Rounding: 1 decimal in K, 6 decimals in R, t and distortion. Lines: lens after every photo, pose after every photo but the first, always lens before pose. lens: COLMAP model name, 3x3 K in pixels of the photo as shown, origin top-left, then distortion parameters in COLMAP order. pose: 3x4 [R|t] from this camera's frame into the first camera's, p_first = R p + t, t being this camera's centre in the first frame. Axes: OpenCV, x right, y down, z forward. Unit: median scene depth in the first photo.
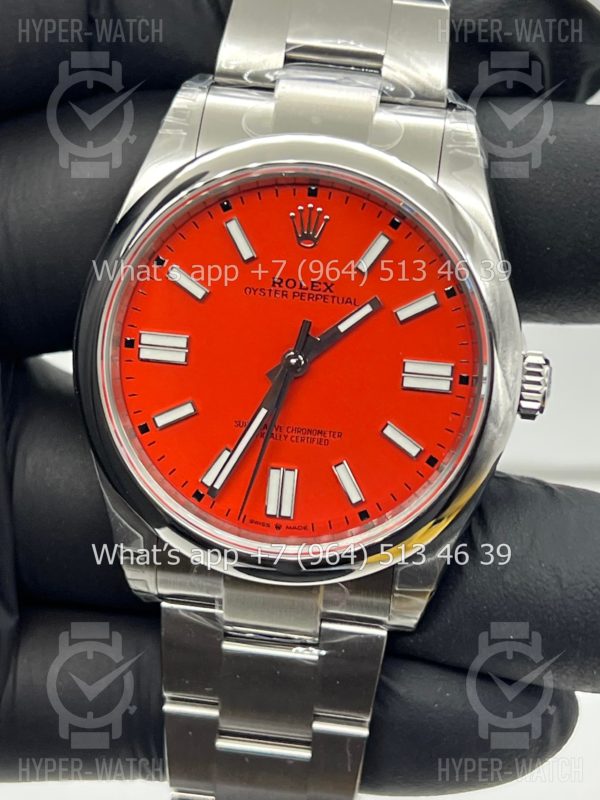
lens RADIAL K [[1852.7, 0, 275.7], [0, 1852.7, 400.7], [0, 0, 1]] dist [0.094485, -0.479419]
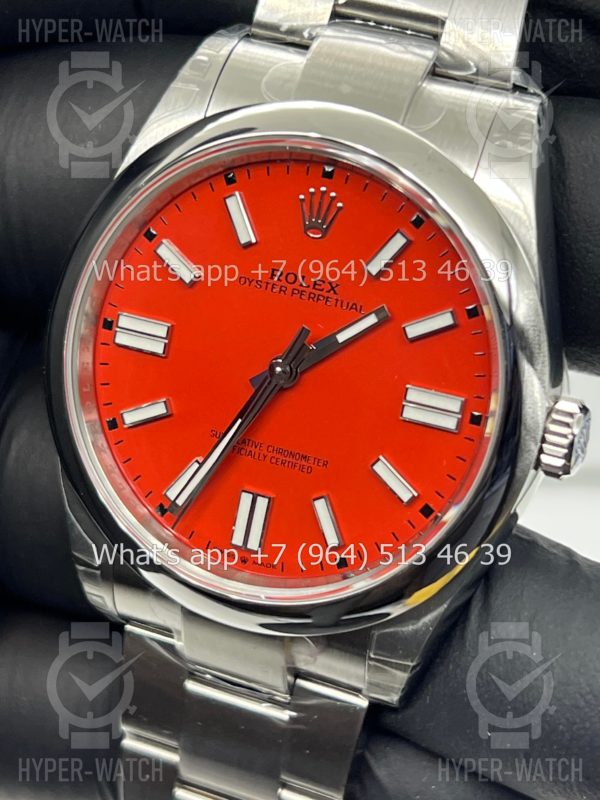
lens RADIAL K [[1852.7, 0, 275.7], [0, 1852.7, 400.7], [0, 0, 1]] dist [0.094485, -0.479419]
pose [[0.965305, 0.135072, -0.223475, 0.196363], [-0.132794, 0.990822, 0.025264, -0.028069], [0.224837, 0.005289, 0.974382, 0.174733]]
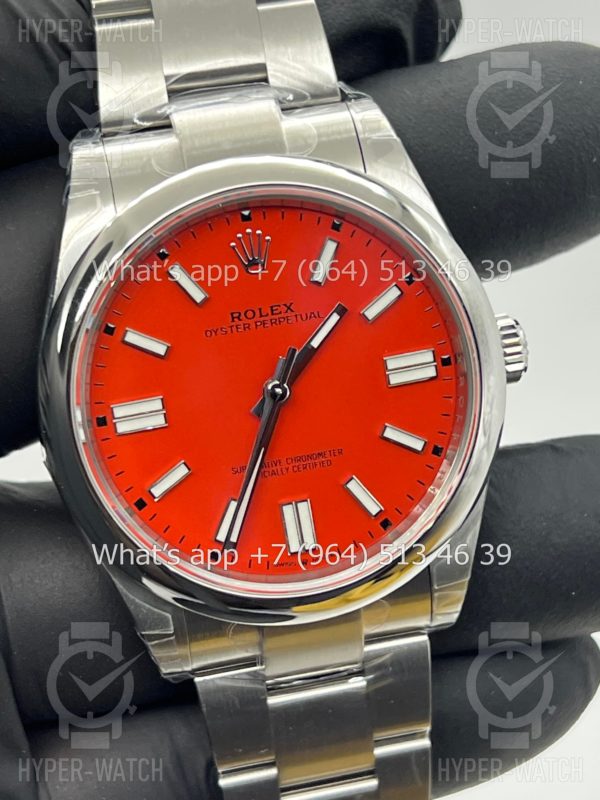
lens RADIAL K [[1852.7, 0, 275.7], [0, 1852.7, 400.7], [0, 0, 1]] dist [0.094485, -0.479419]
pose [[0.937692, -0.275091, 0.212270, -0.193835], [0.280200, 0.959921, 0.006242, -0.022358], [-0.205479, 0.053625, 0.977191, 0.062668]]
